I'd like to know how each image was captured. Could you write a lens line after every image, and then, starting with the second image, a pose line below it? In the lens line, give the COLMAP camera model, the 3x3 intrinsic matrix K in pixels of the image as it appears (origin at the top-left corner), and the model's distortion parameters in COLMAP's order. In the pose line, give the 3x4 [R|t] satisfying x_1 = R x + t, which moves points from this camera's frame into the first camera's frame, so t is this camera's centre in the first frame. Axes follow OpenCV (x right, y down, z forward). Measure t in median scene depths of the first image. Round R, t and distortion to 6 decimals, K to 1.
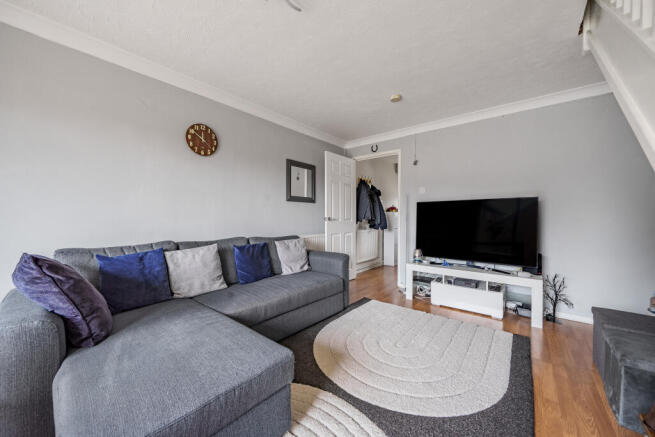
lens RADIAL K [[244.2, 0, 327.5], [0, 244.2, 218.5], [0, 0, 1]] dist [-0.003206, -0.000256]
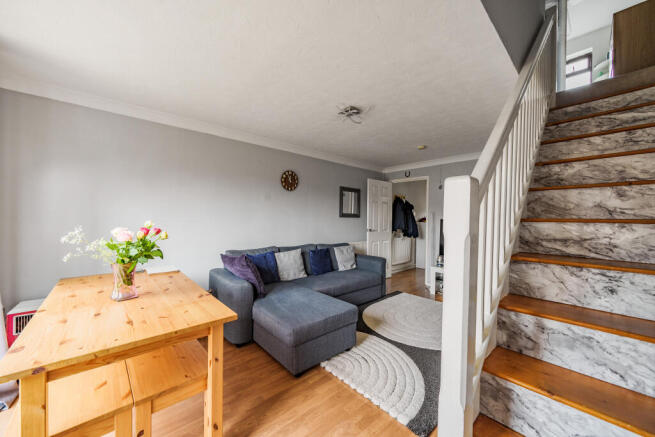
lens RADIAL K [[244.2, 0, 327.5], [0, 244.2, 218.5], [0, 0, 1]] dist [-0.003206, -0.000256]
pose [[0.989540, 0.013015, -0.143672, -0.043480], [-0.013599, 0.999903, -0.003088, -0.068274], [0.143618, 0.005010, 0.989621, -0.413445]]
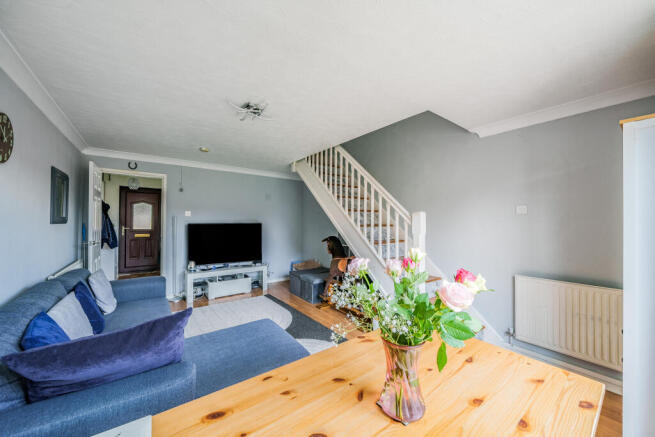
lens RADIAL K [[244.2, 0, 327.5], [0, 244.2, 218.5], [0, 0, 1]] dist [-0.003206, -0.000256]
pose [[0.226555, 0.009905, 0.973948, -0.784333], [0.004710, 0.999925, -0.011265, -0.087199], [-0.973987, 0.007139, 0.226491, 0.042055]]
